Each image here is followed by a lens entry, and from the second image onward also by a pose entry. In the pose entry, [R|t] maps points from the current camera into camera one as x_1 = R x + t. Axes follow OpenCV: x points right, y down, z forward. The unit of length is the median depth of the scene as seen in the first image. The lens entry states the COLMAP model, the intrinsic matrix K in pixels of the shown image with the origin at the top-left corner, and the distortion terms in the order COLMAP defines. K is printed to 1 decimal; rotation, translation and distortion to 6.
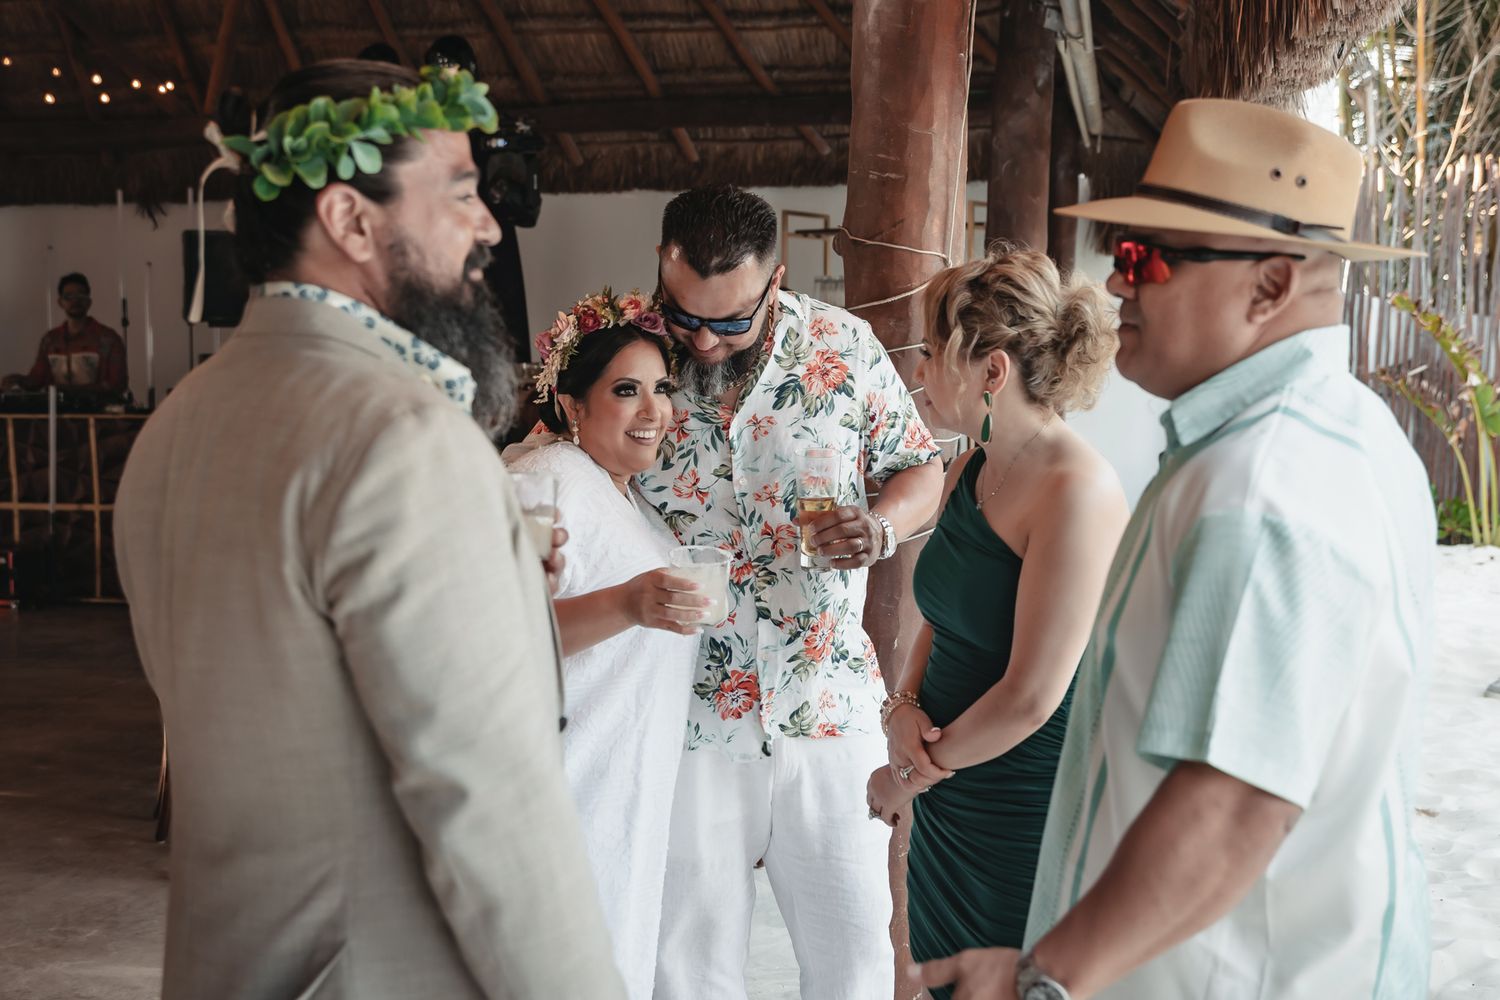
lens RADIAL K [[1567.0, 0, 753.1], [0, 1567.0, 501.9], [0, 0, 1]] dist [-0.014226, 0.000000]
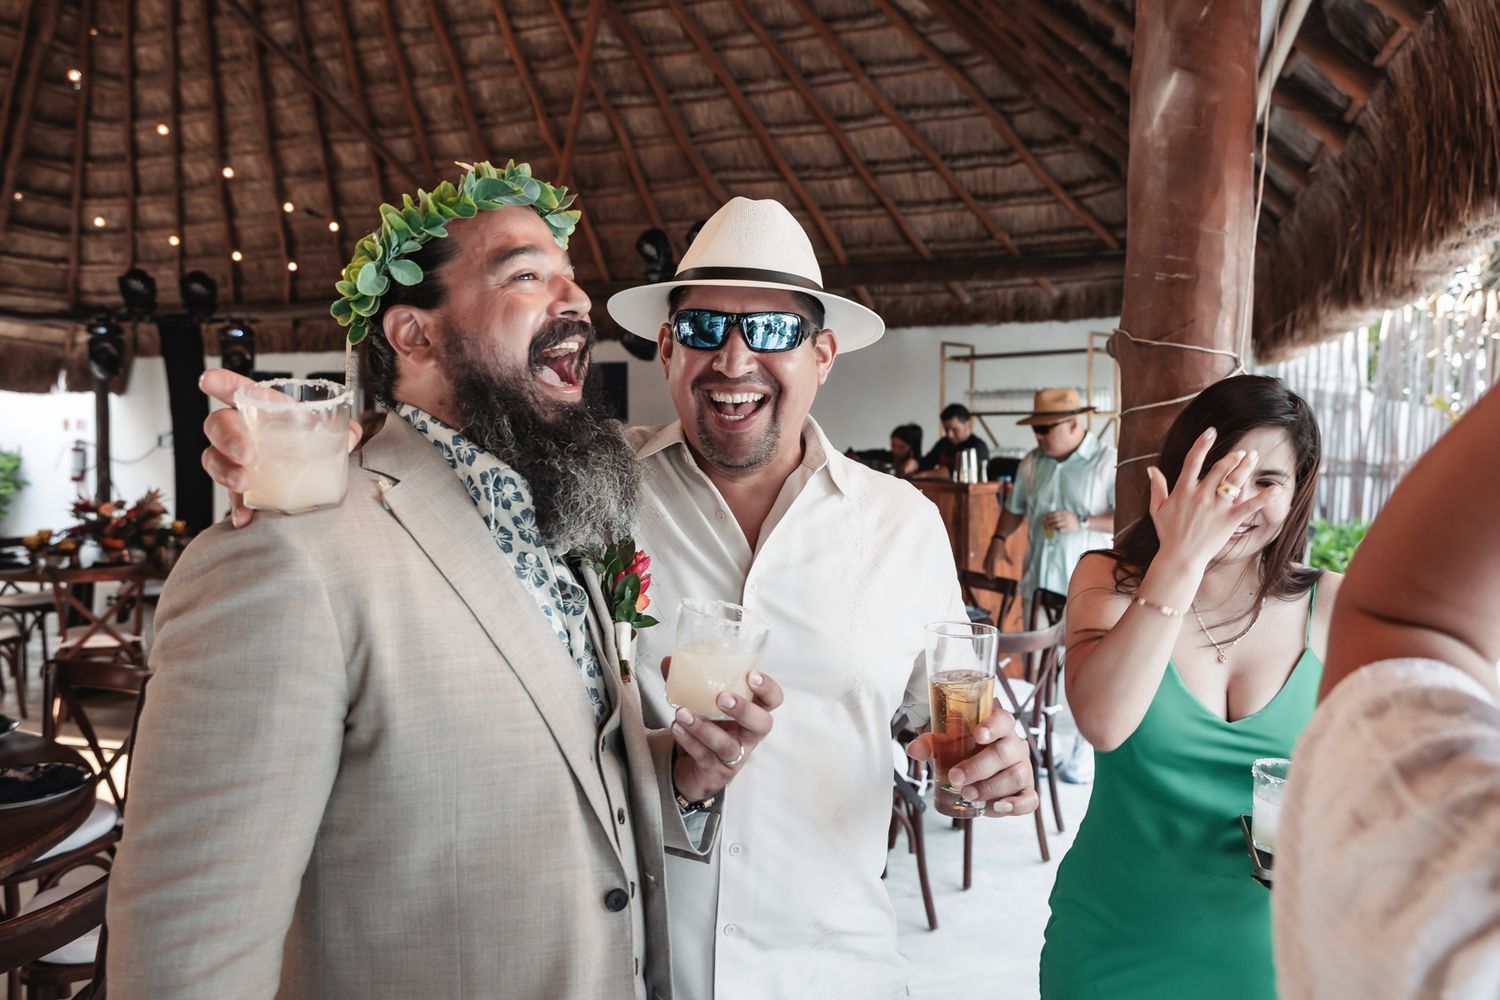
lens RADIAL K [[1045.9, 0, 746.3], [0, 1045.9, 499.4], [0, 0, 1]] dist [0.057093, -0.012038]
pose [[0.990638, 0.011463, -0.136033, -0.034993], [-0.017129, 0.999031, -0.040552, -0.012609], [0.135437, 0.042502, 0.989874, 0.112330]]
